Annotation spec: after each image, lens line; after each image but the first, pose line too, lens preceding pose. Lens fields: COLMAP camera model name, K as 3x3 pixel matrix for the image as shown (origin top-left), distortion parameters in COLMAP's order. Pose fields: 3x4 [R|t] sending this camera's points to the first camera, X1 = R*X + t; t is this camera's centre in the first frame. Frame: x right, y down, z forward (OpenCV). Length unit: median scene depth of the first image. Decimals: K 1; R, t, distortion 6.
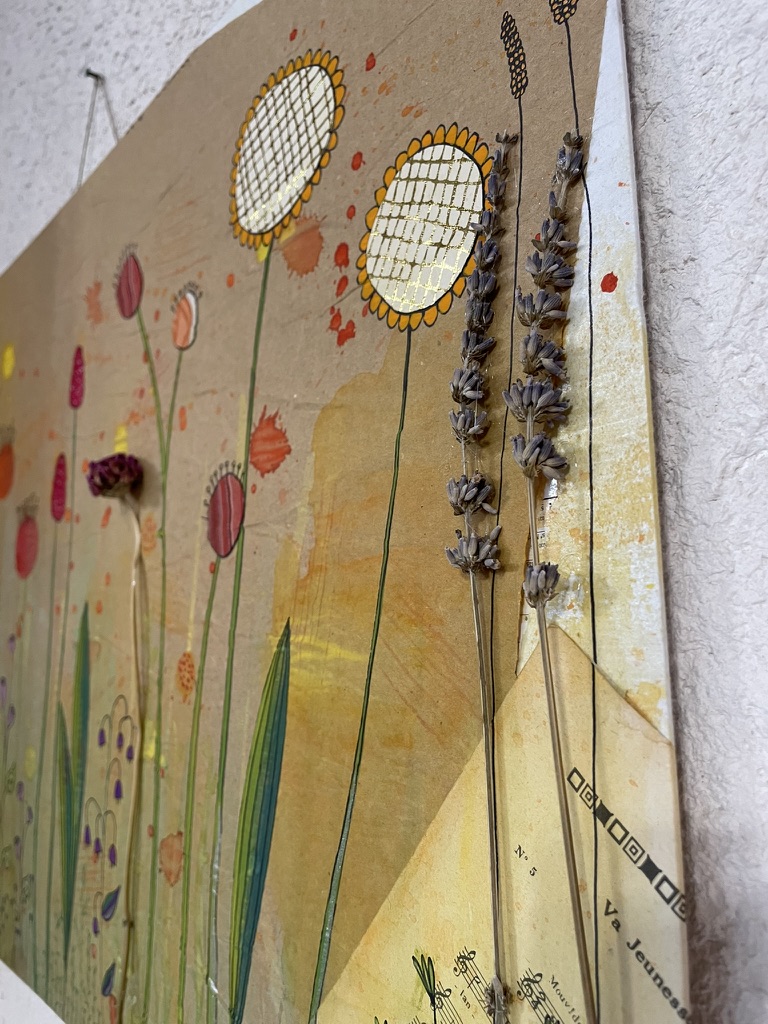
lens RADIAL K [[770.3, 0, 384.0], [0, 770.3, 512.0], [0, 0, 1]] dist [0.056115, -0.101400]
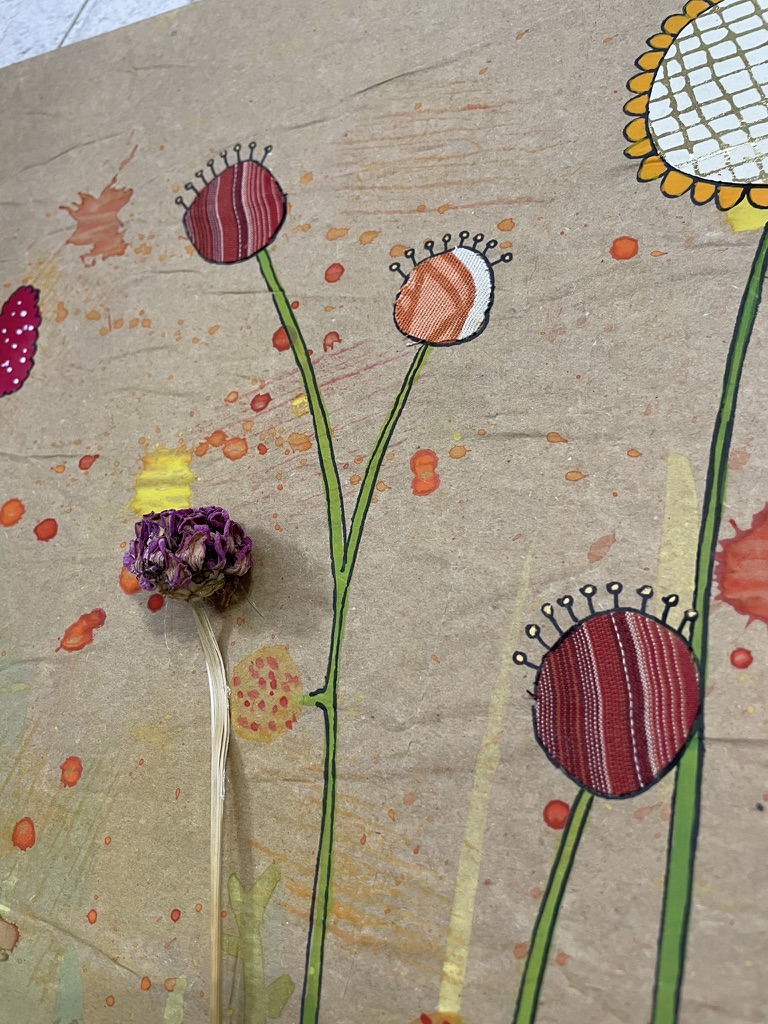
lens RADIAL K [[770.3, 0, 384.0], [0, 770.3, 512.0], [0, 0, 1]] dist [0.056115, -0.101400]
pose [[0.874264, 0.222258, 0.431582, -0.521256], [-0.144049, 0.967767, -0.206583, 0.010505], [-0.463586, 0.118439, 0.878100, 0.616938]]
